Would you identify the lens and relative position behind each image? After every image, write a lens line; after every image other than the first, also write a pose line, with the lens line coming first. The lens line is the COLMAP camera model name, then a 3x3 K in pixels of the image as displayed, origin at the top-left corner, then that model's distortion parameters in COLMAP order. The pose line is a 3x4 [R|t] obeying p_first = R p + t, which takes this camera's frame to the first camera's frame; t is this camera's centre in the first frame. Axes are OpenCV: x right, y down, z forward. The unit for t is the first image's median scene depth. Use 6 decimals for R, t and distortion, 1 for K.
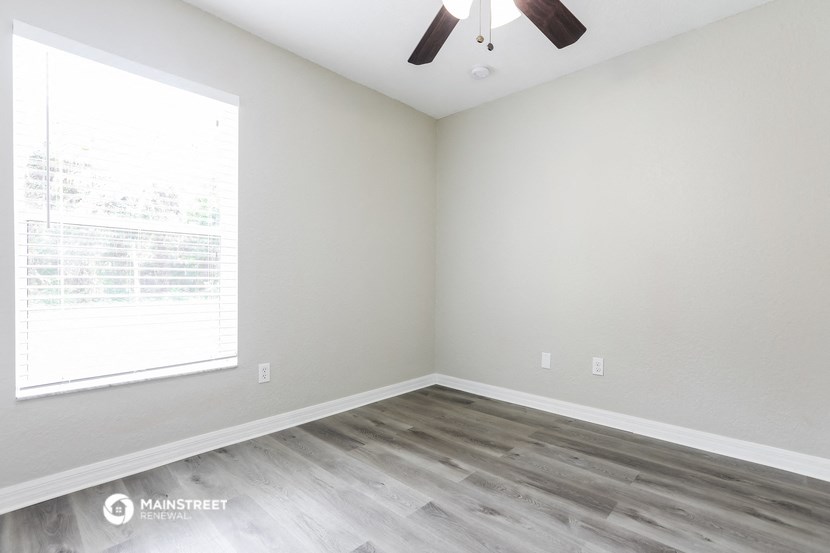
lens RADIAL K [[383.8, 0, 415.5], [0, 383.8, 278.0], [0, 0, 1]] dist [-0.015164, 0.001726]
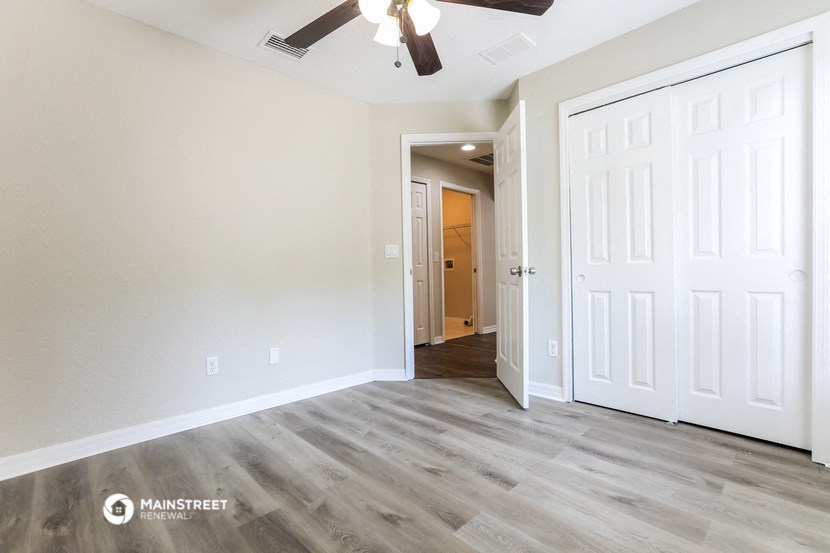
lens RADIAL K [[383.8, 0, 414.6], [0, 383.8, 276.3], [0, 0, 1]] dist [-0.015164, 0.001726]
pose [[-0.998745, 0.010402, 0.048989, 0.086126], [0.010424, 0.999946, 0.000206, 0.026372], [-0.048984, 0.000717, -0.998799, 1.899699]]
